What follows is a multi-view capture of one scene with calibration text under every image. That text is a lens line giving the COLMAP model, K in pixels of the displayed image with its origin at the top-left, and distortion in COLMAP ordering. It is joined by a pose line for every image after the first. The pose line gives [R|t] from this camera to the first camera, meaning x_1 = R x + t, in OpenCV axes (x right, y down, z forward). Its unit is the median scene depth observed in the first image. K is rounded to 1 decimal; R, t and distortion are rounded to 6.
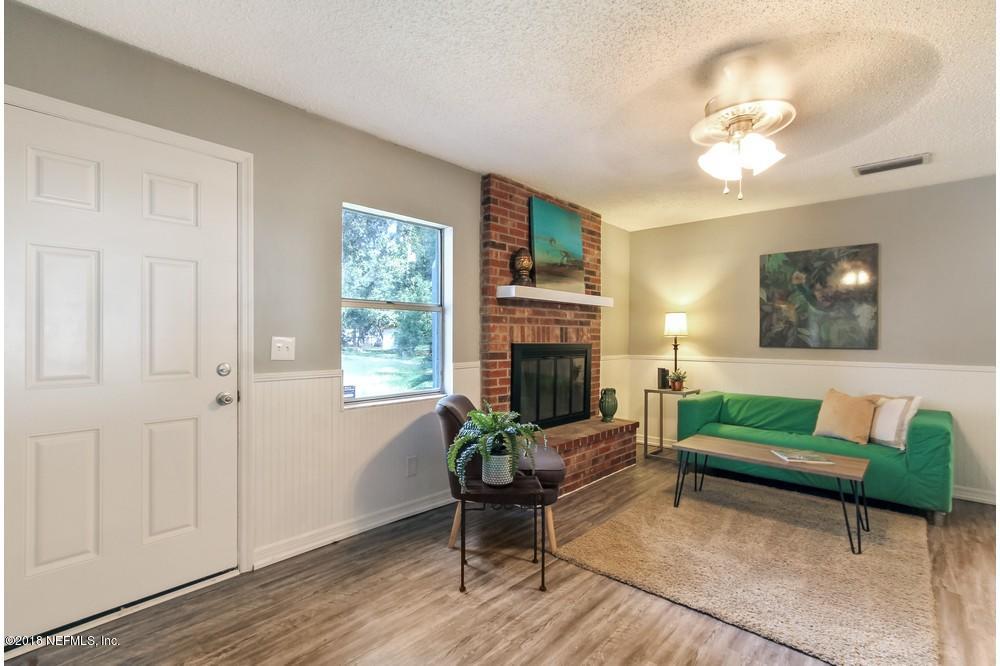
lens RADIAL K [[461.2, 0, 496.9], [0, 461.2, 336.1], [0, 0, 1]] dist [-0.004197, 0.000742]
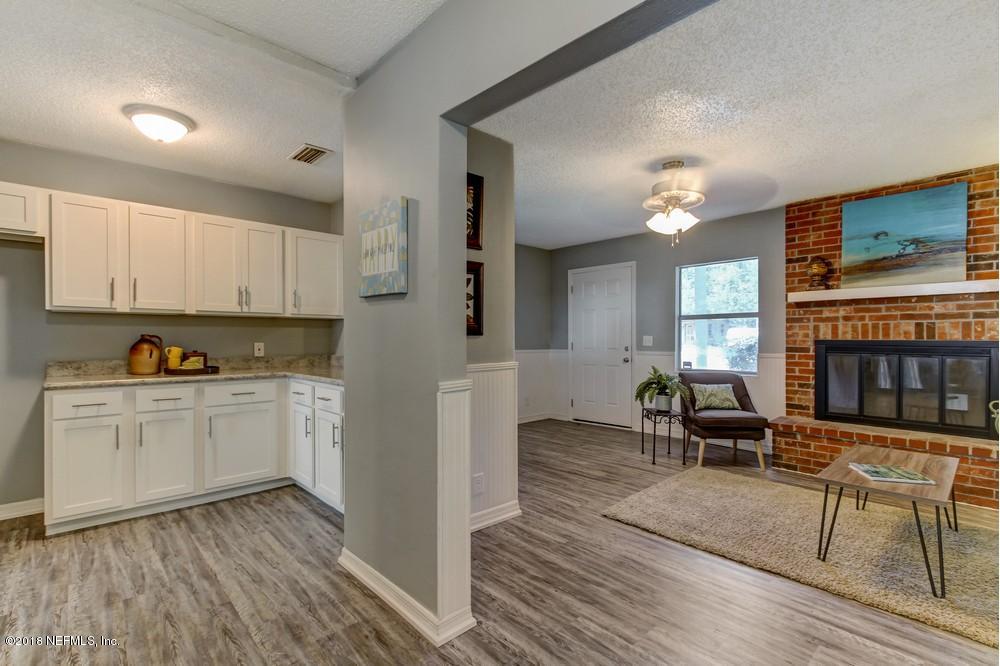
lens RADIAL K [[461.2, 0, 496.9], [0, 461.2, 336.1], [0, 0, 1]] dist [-0.004197, 0.000742]
pose [[-0.066209, -0.003193, -0.997801, 1.246838], [0.008982, 0.999952, -0.003796, 0.004011], [0.997765, -0.009214, -0.066177, 0.275618]]
